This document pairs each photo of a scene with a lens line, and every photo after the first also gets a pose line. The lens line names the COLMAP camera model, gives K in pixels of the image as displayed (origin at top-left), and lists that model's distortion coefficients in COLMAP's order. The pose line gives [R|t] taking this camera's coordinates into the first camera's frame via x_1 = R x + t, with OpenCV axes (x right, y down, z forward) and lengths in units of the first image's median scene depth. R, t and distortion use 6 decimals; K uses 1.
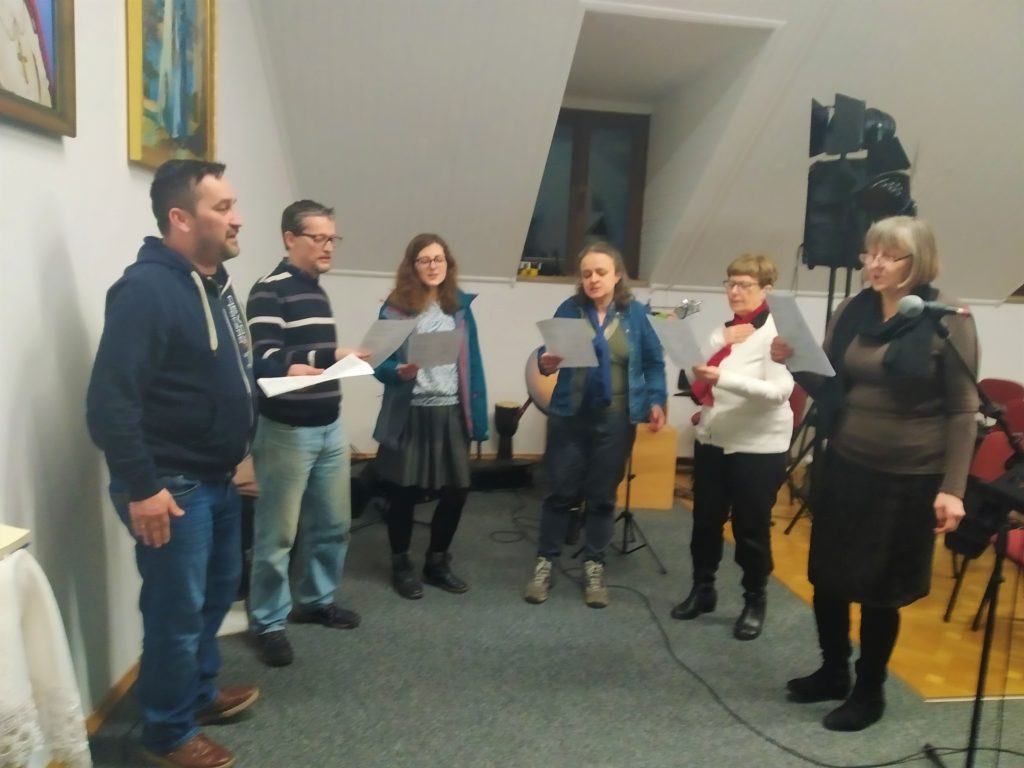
lens RADIAL K [[789.9, 0, 512.0], [0, 789.9, 384.0], [0, 0, 1]] dist [-0.000615, 0.003165]
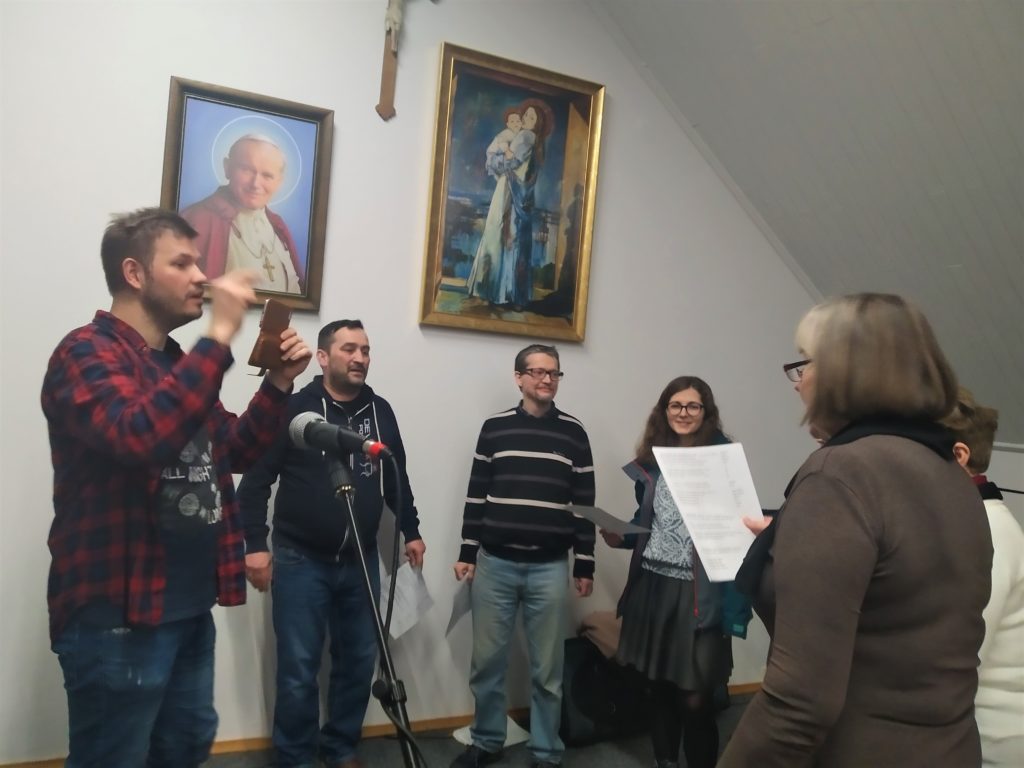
lens RADIAL K [[789.9, 0, 512.0], [0, 789.9, 384.0], [0, 0, 1]] dist [-0.000615, 0.003165]
pose [[0.432344, -0.018433, -0.901520, 0.678847], [-0.181650, 0.977514, -0.107101, -0.060145], [0.883223, 0.210066, 0.419274, 0.521027]]
